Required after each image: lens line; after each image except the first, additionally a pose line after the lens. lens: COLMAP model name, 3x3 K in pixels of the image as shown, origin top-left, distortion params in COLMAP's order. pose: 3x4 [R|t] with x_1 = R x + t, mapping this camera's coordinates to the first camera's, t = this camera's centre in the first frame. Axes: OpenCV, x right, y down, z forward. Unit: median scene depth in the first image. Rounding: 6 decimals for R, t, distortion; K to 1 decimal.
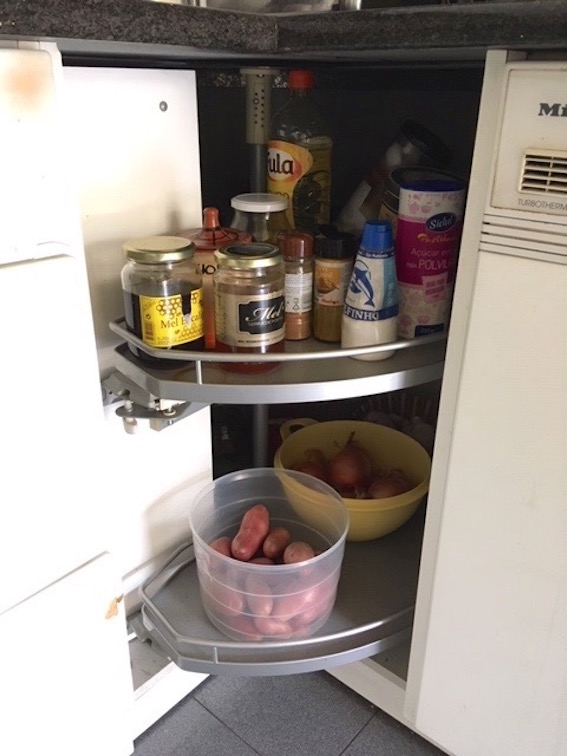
lens RADIAL K [[682.7, 0, 268.0], [0, 682.7, 381.0], [0, 0, 1]] dist [0.116685, -0.211569]
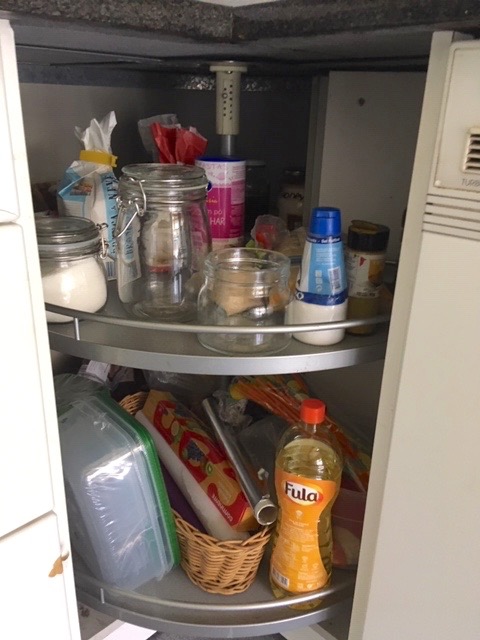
lens RADIAL K [[540.9, 0, 240.0], [0, 540.9, 320.0], [0, 0, 1]] dist [0.103850, -0.184539]
pose [[0.996724, 0.040560, -0.069967, 0.107276], [-0.044306, 0.997619, -0.052849, -0.008929], [0.067657, 0.055776, 0.996148, 0.211935]]
